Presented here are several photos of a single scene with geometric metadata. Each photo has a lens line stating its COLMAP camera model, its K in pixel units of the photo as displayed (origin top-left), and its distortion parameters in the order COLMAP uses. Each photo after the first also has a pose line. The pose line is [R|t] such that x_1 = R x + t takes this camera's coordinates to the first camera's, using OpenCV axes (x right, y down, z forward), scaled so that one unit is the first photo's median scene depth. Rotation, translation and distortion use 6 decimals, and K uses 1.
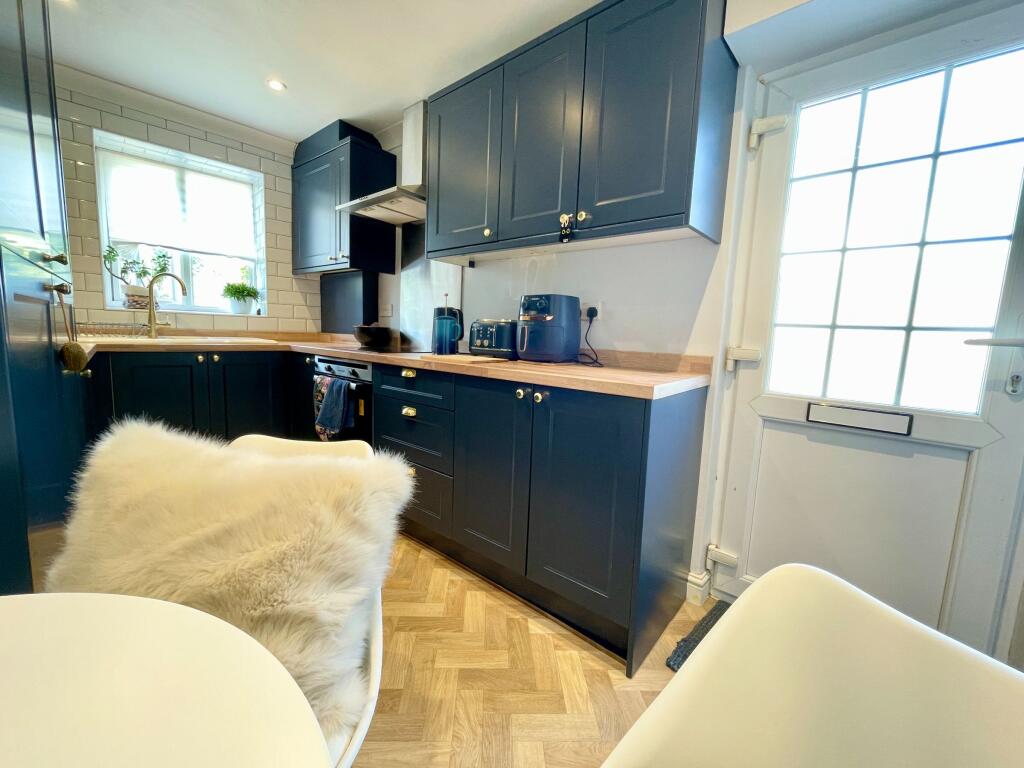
lens RADIAL K [[414.3, 0, 509.8], [0, 414.3, 386.7], [0, 0, 1]] dist [-0.010445, 0.001839]
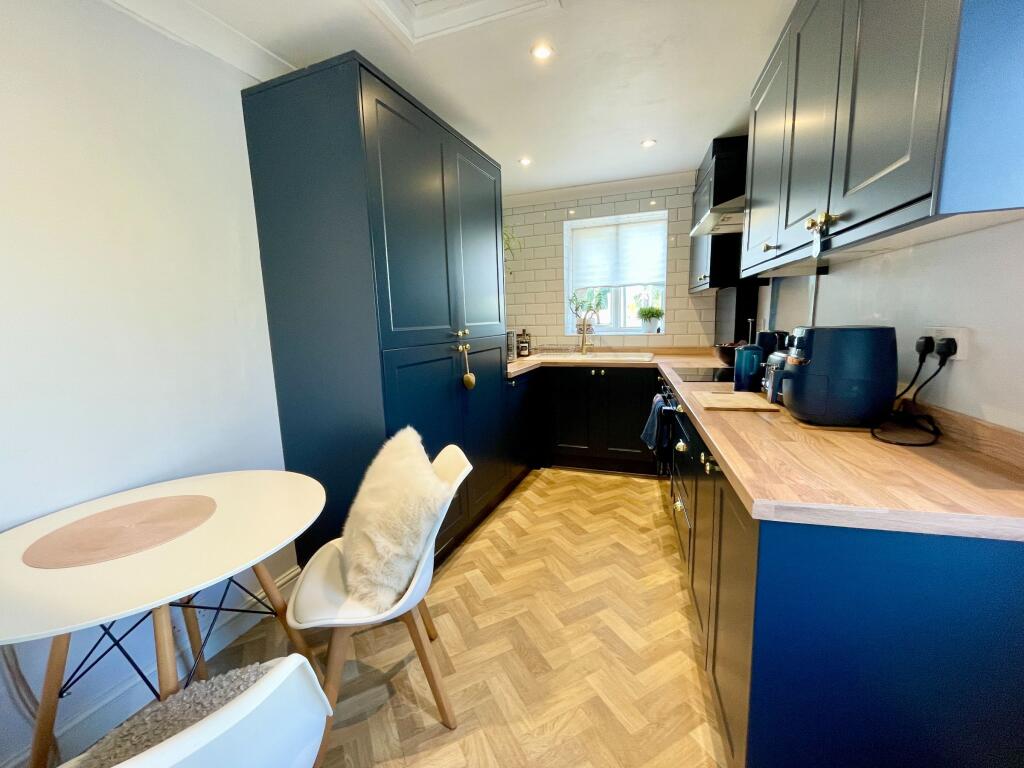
lens RADIAL K [[414.3, 0, 509.6], [0, 414.3, 385.0], [0, 0, 1]] dist [-0.010445, 0.001839]
pose [[0.408433, 0.091408, -0.908200, 0.416710], [-0.068807, 0.995226, 0.069223, -0.110268], [0.910191, 0.034217, 0.412773, 0.192090]]
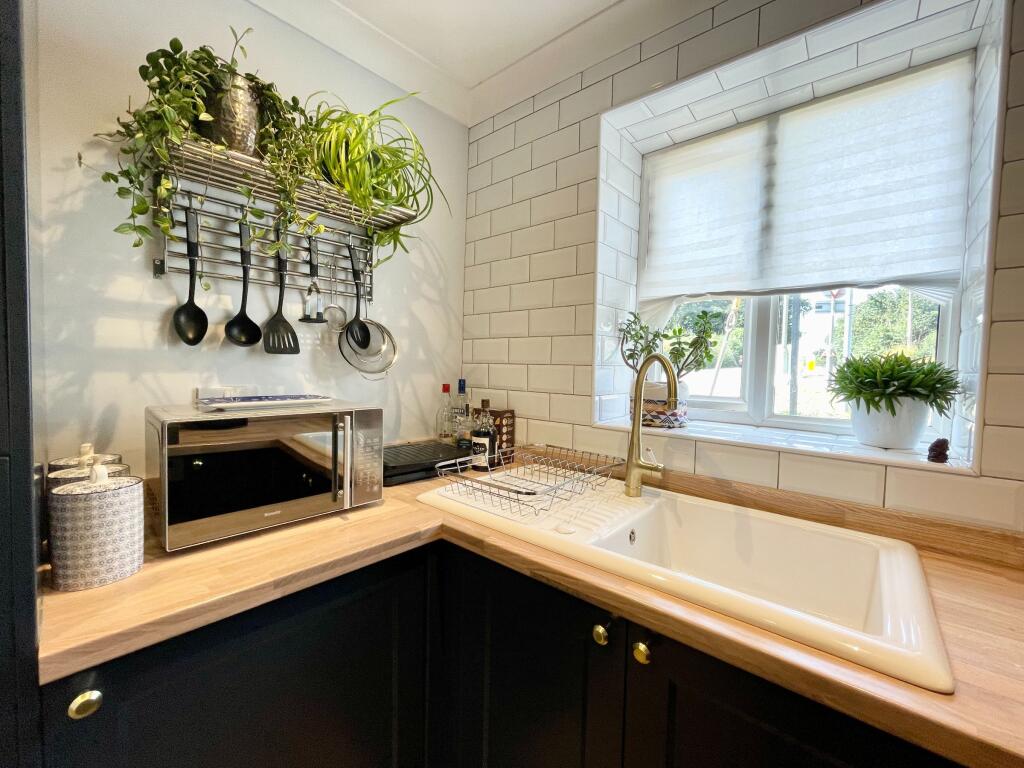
lens RADIAL K [[414.3, 0, 522.1], [0, 414.3, 379.8], [0, 0, 1]] dist [-0.010445, 0.001839]
pose [[0.095715, -0.004187, -0.995400, -0.488275], [-0.149452, 0.988595, -0.018529, -0.253537], [0.984125, 0.150538, 0.093997, 0.947819]]
